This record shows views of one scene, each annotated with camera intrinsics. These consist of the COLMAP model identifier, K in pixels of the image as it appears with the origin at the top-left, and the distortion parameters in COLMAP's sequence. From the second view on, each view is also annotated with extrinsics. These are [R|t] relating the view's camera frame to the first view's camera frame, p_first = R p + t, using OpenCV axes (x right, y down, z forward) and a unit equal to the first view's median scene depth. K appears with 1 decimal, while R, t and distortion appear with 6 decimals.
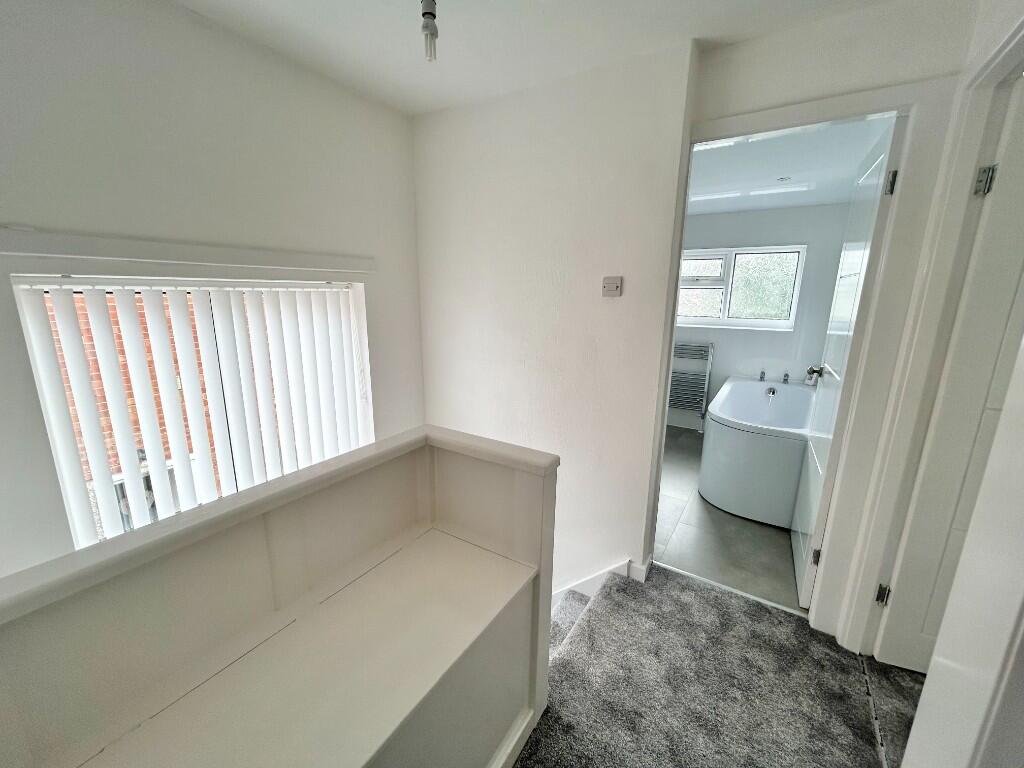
lens RADIAL K [[411.7, 0, 511.6], [0, 411.7, 384.2], [0, 0, 1]] dist [-0.003241, 0.000445]
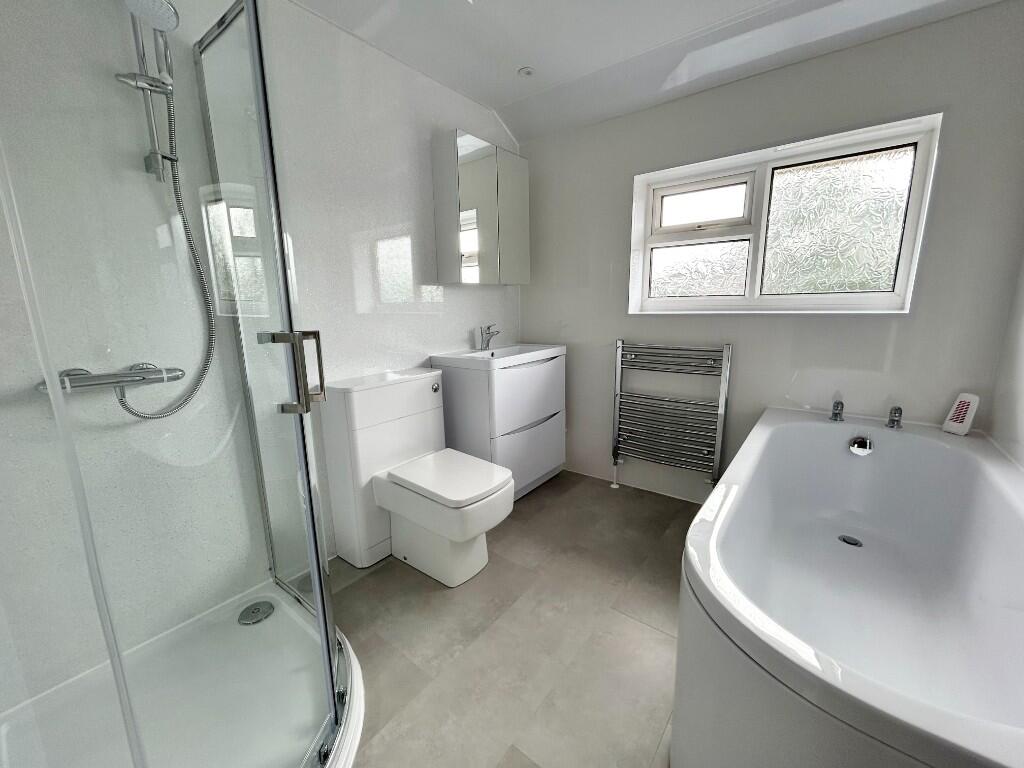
lens RADIAL K [[411.7, 0, 512.4], [0, 411.7, 387.0], [0, 0, 1]] dist [-0.003241, 0.000445]
pose [[0.996471, -0.006891, -0.083658, 0.275812], [0.004768, 0.999662, -0.025552, -0.035198], [0.083806, 0.025063, 0.996167, 0.493840]]
